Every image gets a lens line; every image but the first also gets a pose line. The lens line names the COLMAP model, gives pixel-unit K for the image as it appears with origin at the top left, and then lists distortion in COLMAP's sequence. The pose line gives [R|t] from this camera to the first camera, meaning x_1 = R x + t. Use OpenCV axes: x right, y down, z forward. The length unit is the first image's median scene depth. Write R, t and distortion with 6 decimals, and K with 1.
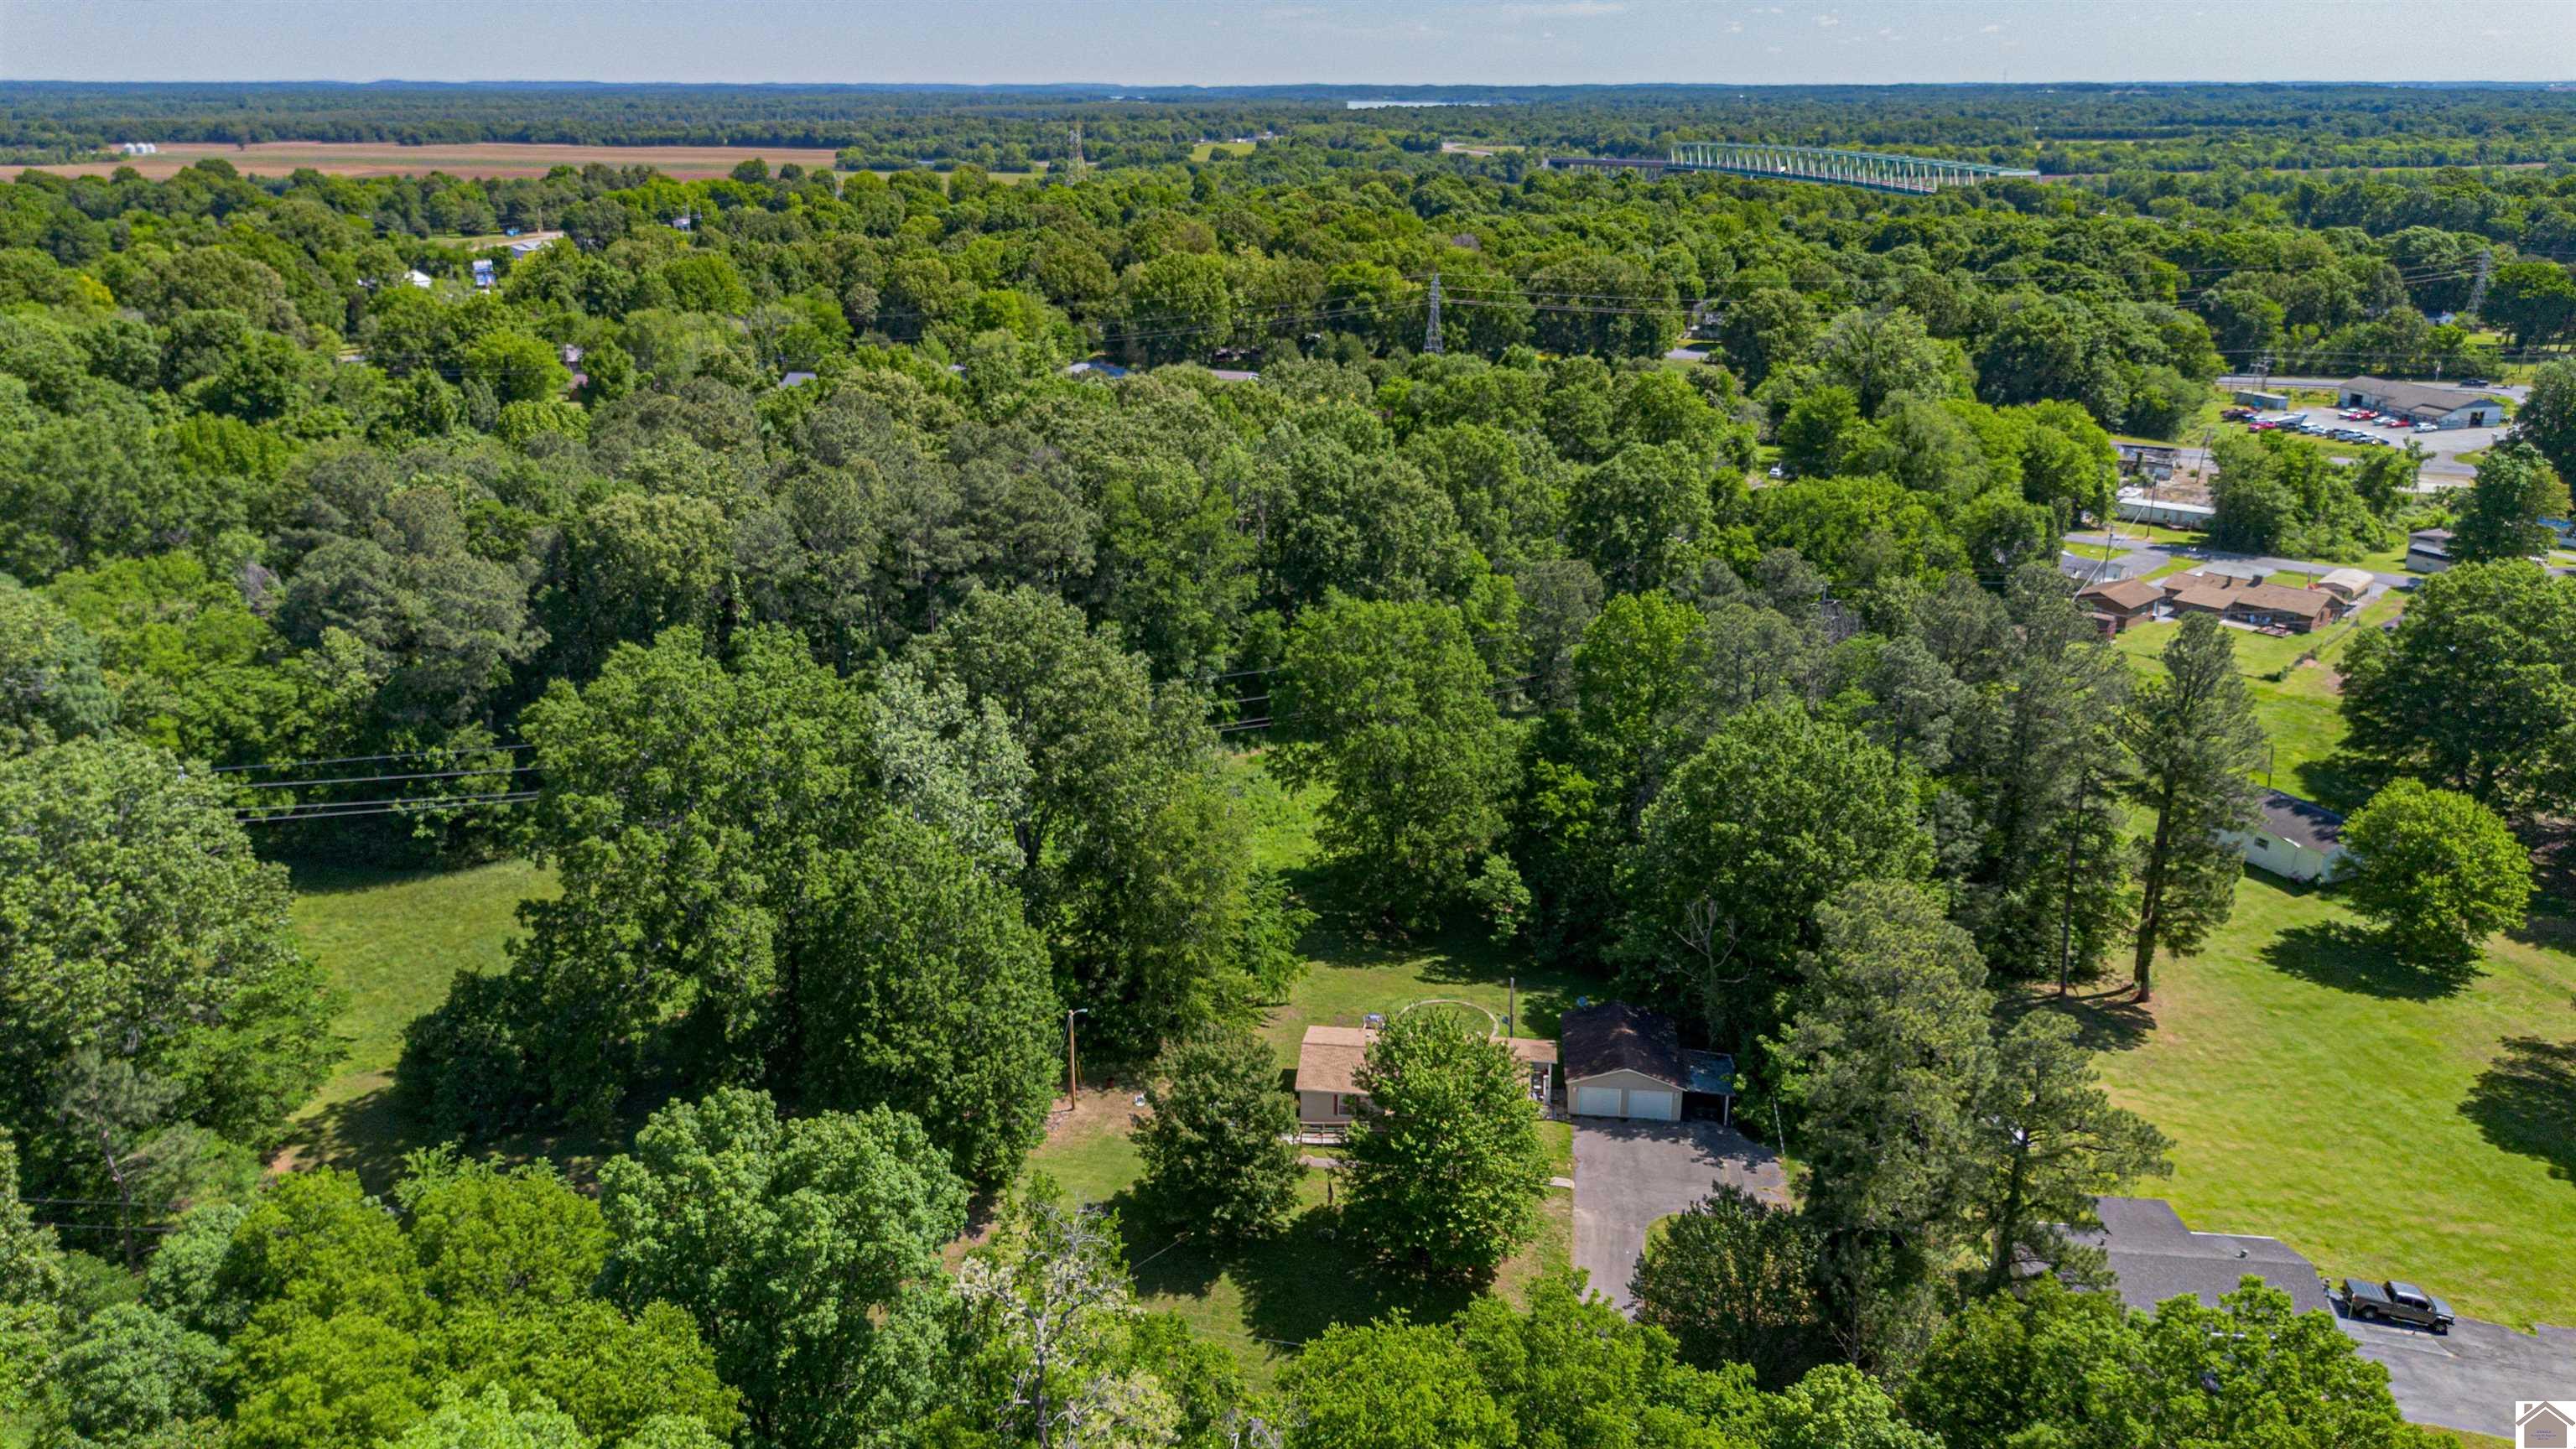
lens RADIAL K [[1842.2, 0, 1301.8], [0, 1842.2, 733.4], [0, 0, 1]] dist [0.067937, -0.063875]
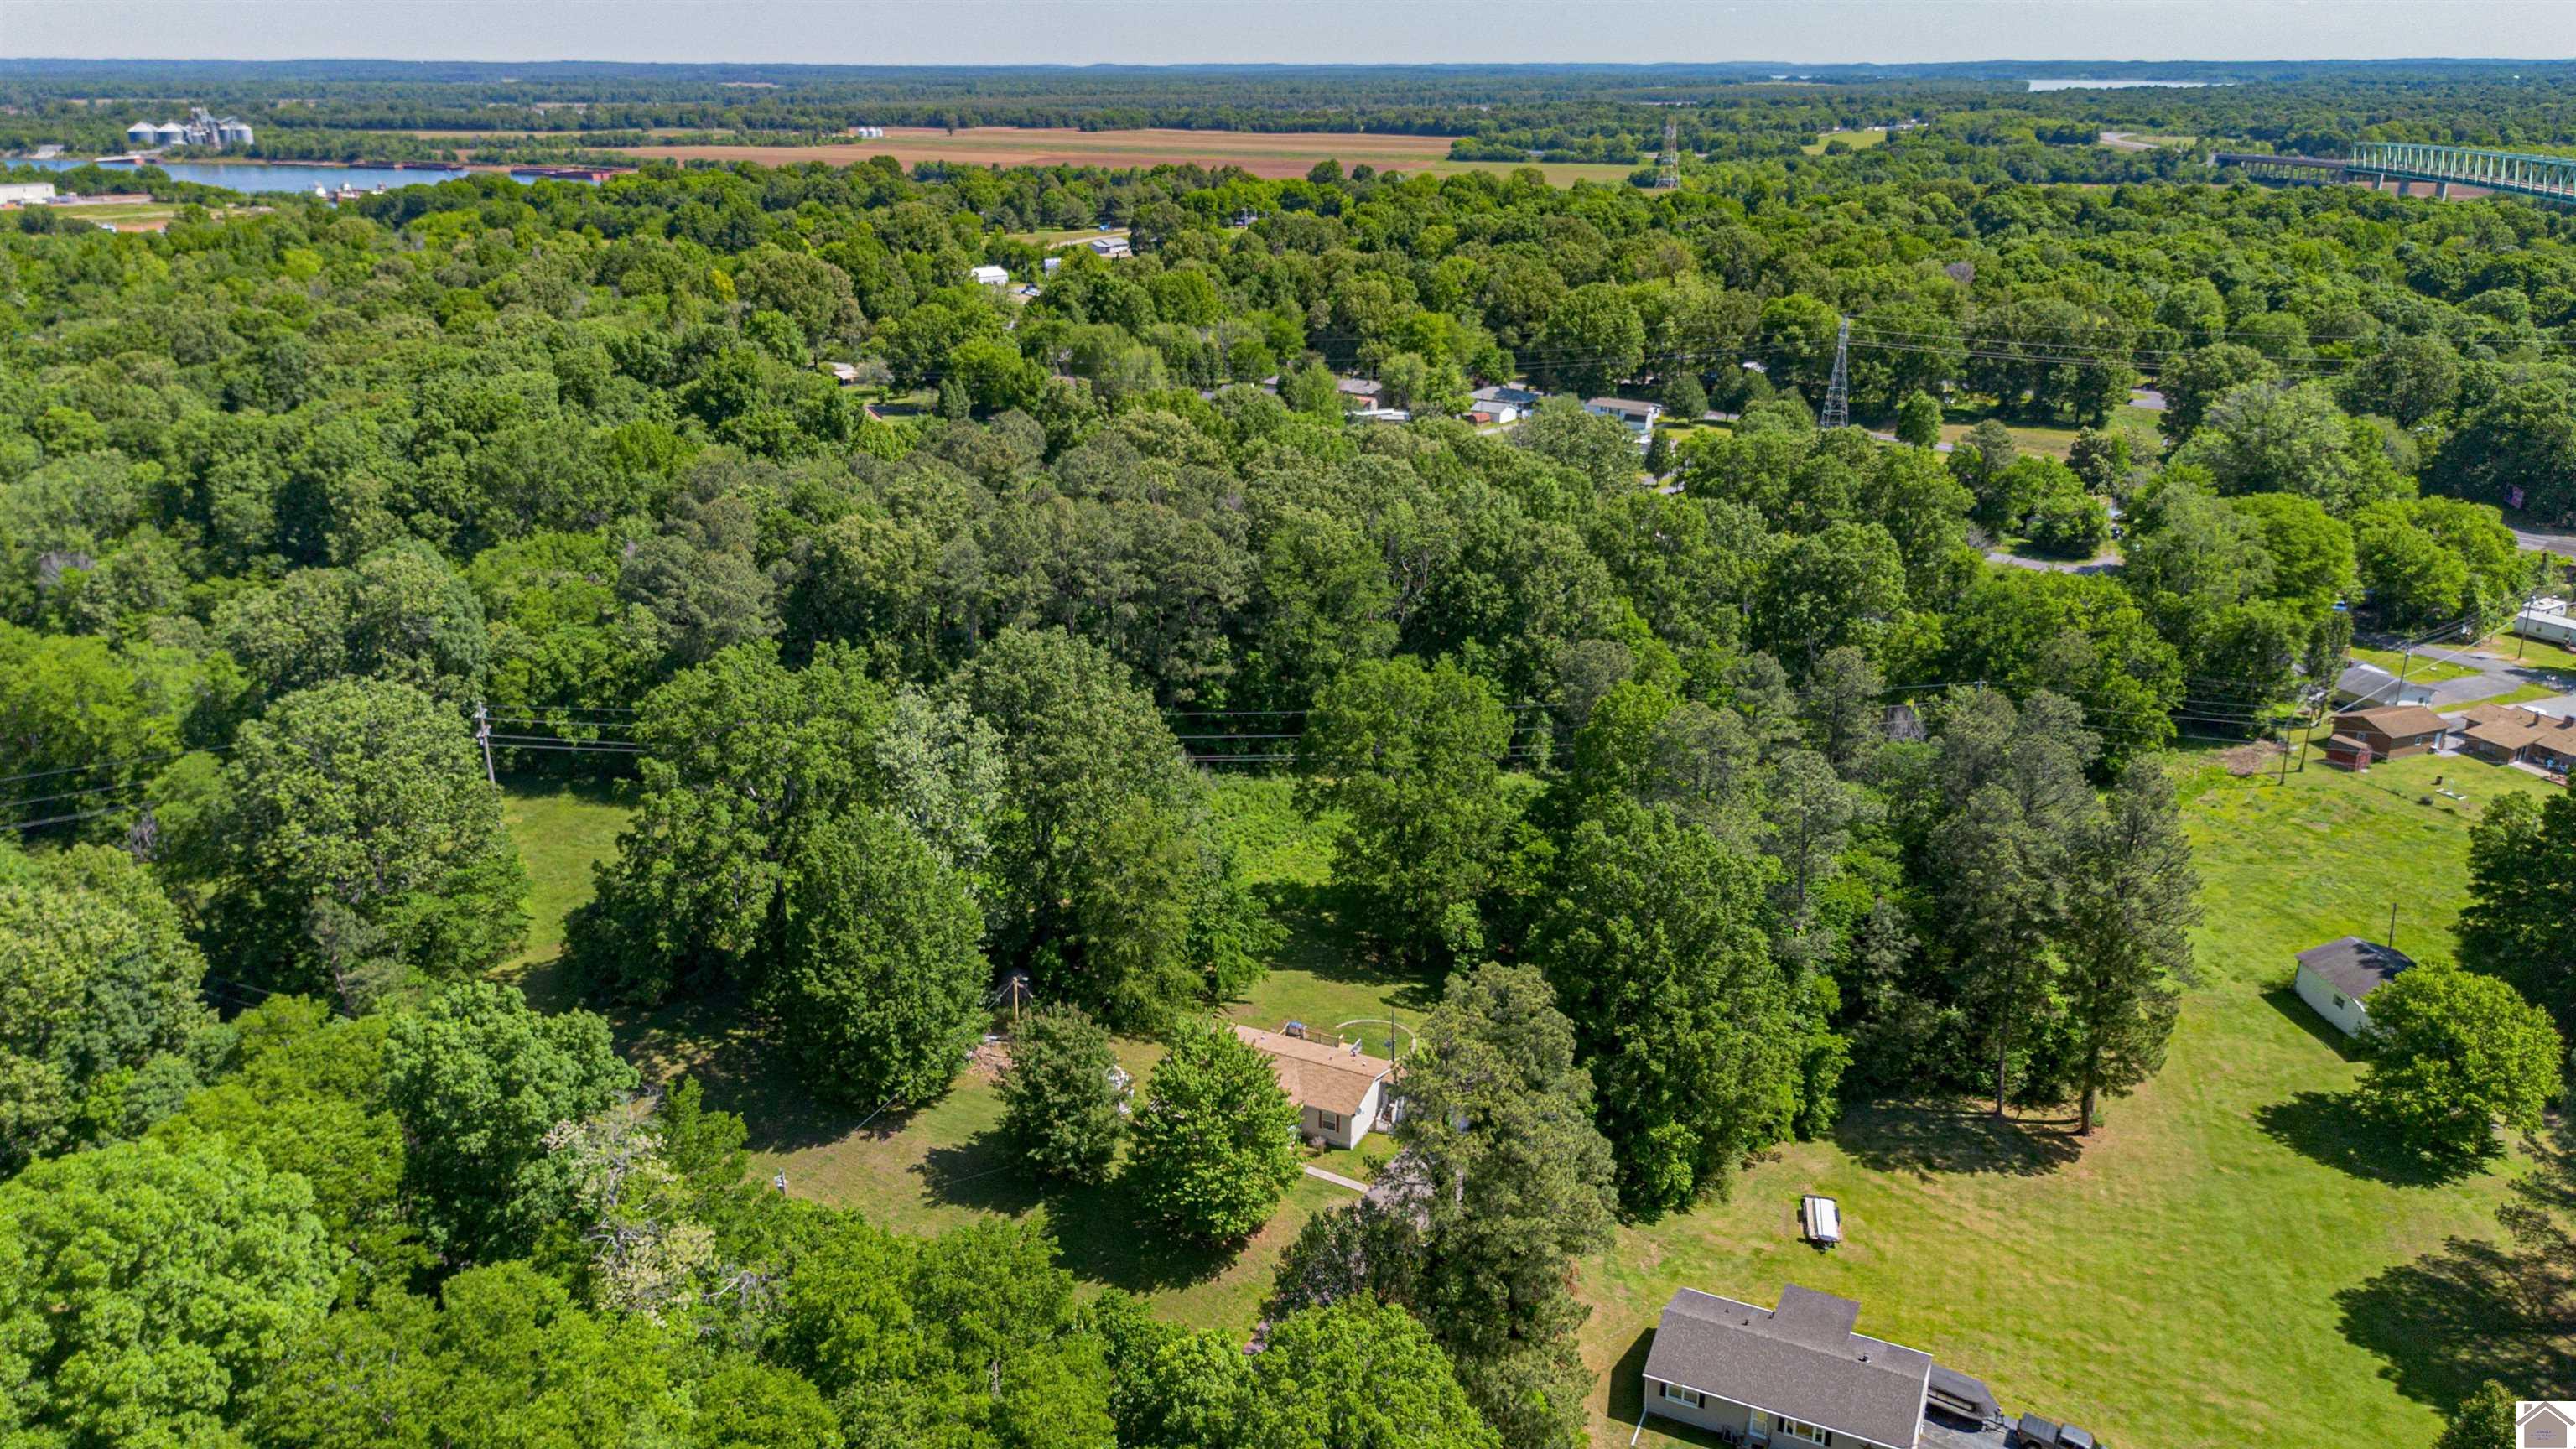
lens RADIAL K [[1842.2, 0, 1287.1], [0, 1842.2, 718.2], [0, 0, 1]] dist [0.067937, -0.063875]
pose [[0.946132, 0.109376, -0.304747, 0.248484], [-0.109493, 0.993846, 0.016762, -0.038527], [0.304705, 0.017509, 0.952286, -0.075307]]
